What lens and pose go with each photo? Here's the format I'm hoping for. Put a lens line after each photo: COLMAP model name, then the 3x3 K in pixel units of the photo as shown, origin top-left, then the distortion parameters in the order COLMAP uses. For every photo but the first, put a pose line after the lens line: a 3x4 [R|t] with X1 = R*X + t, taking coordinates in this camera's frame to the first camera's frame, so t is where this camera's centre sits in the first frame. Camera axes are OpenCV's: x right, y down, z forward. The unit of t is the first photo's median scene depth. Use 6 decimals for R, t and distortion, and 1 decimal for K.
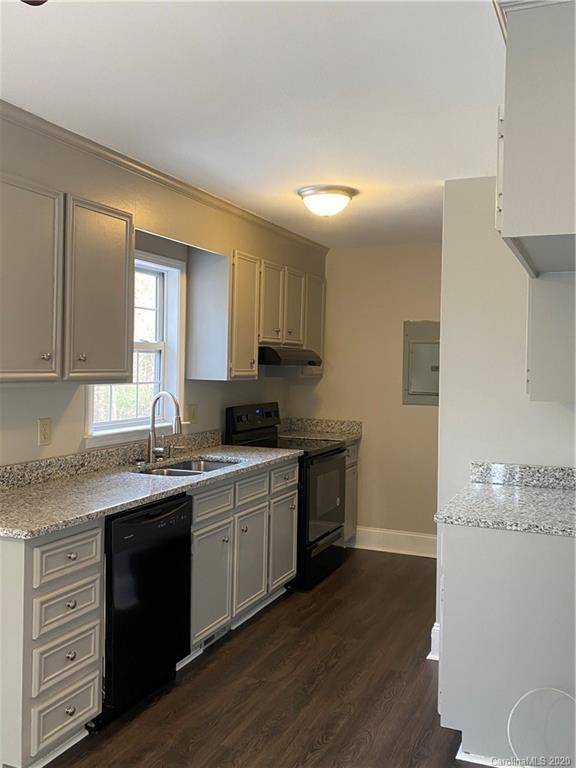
lens RADIAL K [[726.0, 0, 288.0], [0, 726.0, 384.0], [0, 0, 1]] dist [-0.042846, -0.004825]
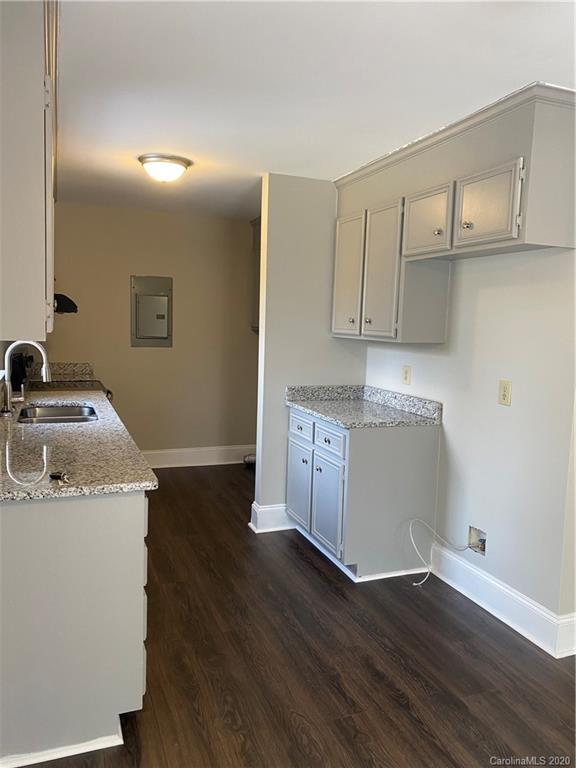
lens RADIAL K [[595.2, 0, 288.1], [0, 595.2, 400.7], [0, 0, 1]] dist [-0.014355, -0.007962]
pose [[0.721267, -0.092102, 0.686506, -0.488781], [0.005325, 0.991828, 0.127469, -0.009696], [-0.692636, -0.088283, 0.715864, 0.173616]]
